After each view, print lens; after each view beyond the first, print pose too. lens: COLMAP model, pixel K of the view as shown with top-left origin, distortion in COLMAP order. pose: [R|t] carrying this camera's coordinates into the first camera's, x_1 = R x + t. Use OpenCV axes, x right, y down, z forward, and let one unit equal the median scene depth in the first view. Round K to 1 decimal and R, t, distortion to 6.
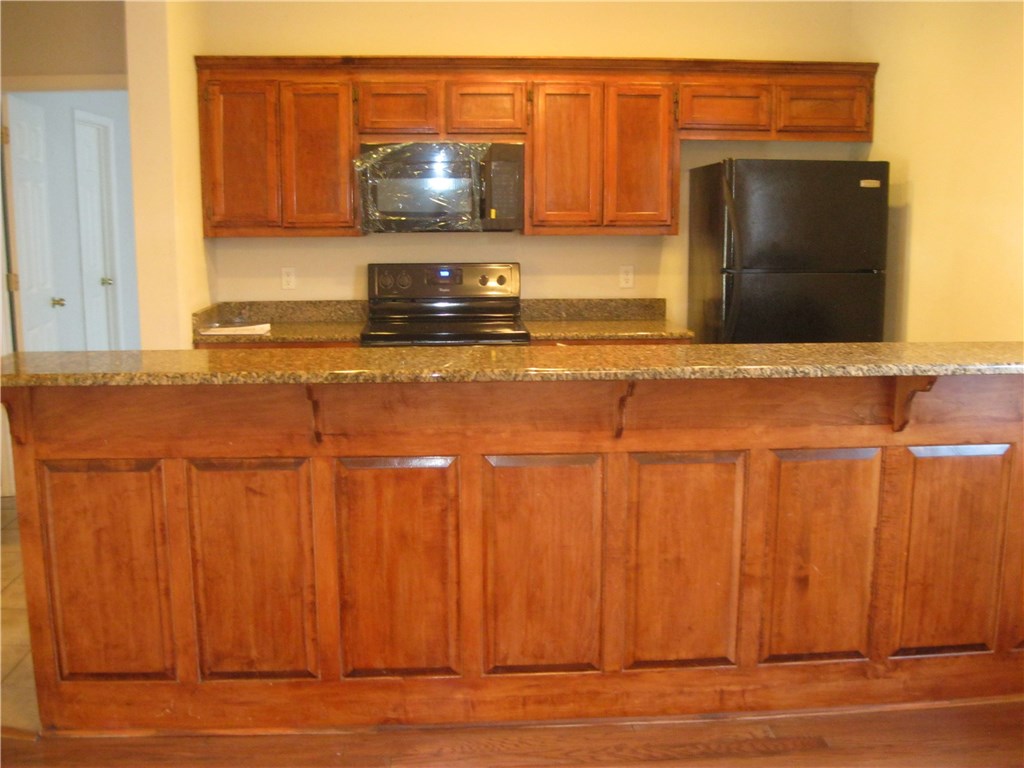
lens RADIAL K [[1037.0, 0, 522.2], [0, 1037.0, 381.0], [0, 0, 1]] dist [-0.112513, 0.000000]
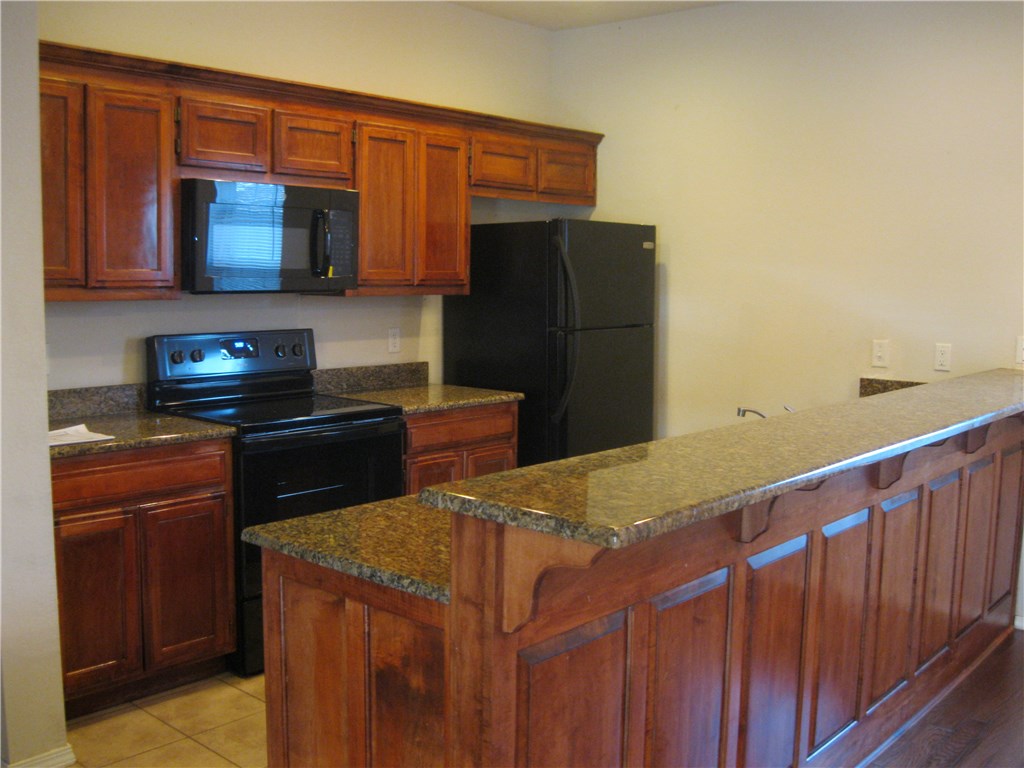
lens RADIAL K [[1037.0, 0, 503.0], [0, 1037.0, 385.5], [0, 0, 1]] dist [-0.112513, 0.000000]
pose [[0.720444, -0.066110, 0.690355, -0.522977], [0.101597, 0.994767, -0.010764, -0.045645], [-0.686031, 0.077893, 0.723391, 0.301663]]
